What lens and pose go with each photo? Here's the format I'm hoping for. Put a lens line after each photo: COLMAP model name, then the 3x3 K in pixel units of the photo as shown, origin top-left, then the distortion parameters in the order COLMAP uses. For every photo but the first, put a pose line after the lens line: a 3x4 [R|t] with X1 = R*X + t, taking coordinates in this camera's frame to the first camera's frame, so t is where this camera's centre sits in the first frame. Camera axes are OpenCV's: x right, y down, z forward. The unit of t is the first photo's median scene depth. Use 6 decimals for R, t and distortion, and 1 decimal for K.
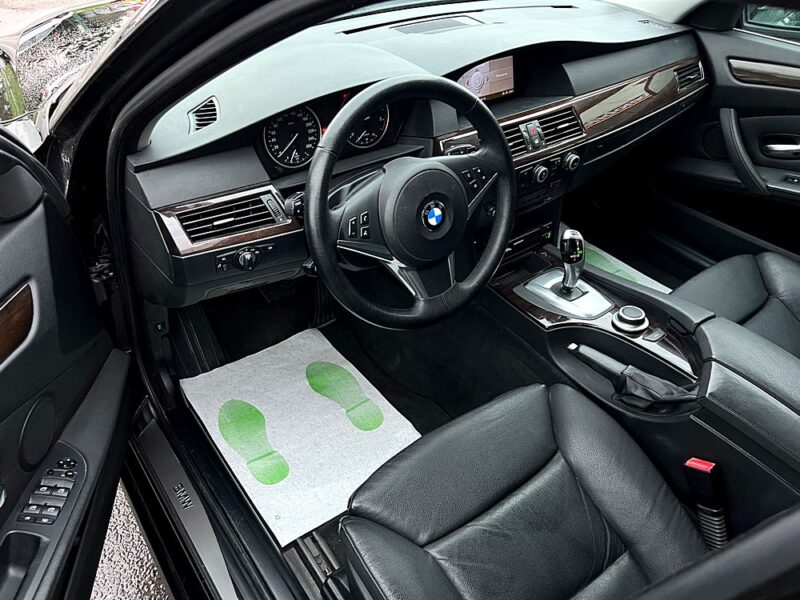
lens RADIAL K [[613.8, 0, 398.3], [0, 613.8, 282.1], [0, 0, 1]] dist [0.073407, -0.070908]
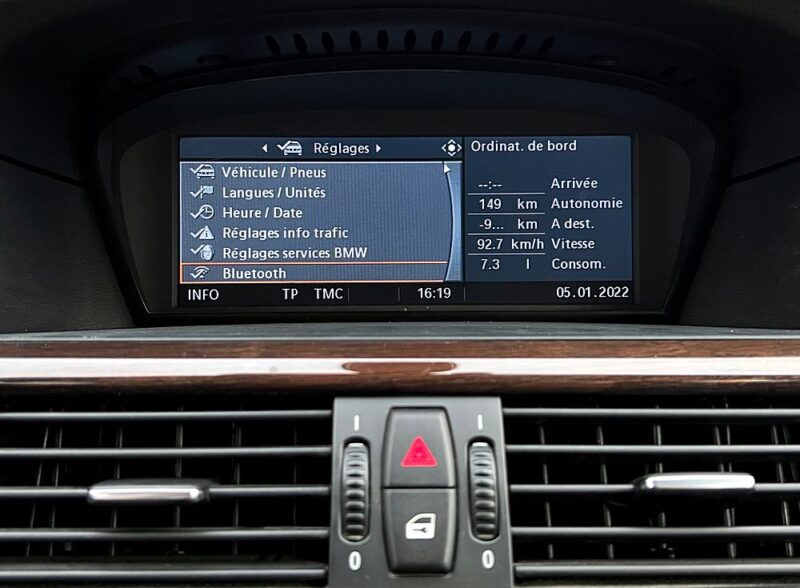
lens RADIAL K [[875.6, 0, 403.5], [0, 875.6, 308.2], [0, 0, 1]] dist [0.063721, -0.338799]
pose [[0.801101, 0.113721, -0.587626, 0.342199], [-0.333237, 0.900286, -0.280068, -0.217756], [0.497182, 0.420181, 0.759117, 0.827475]]
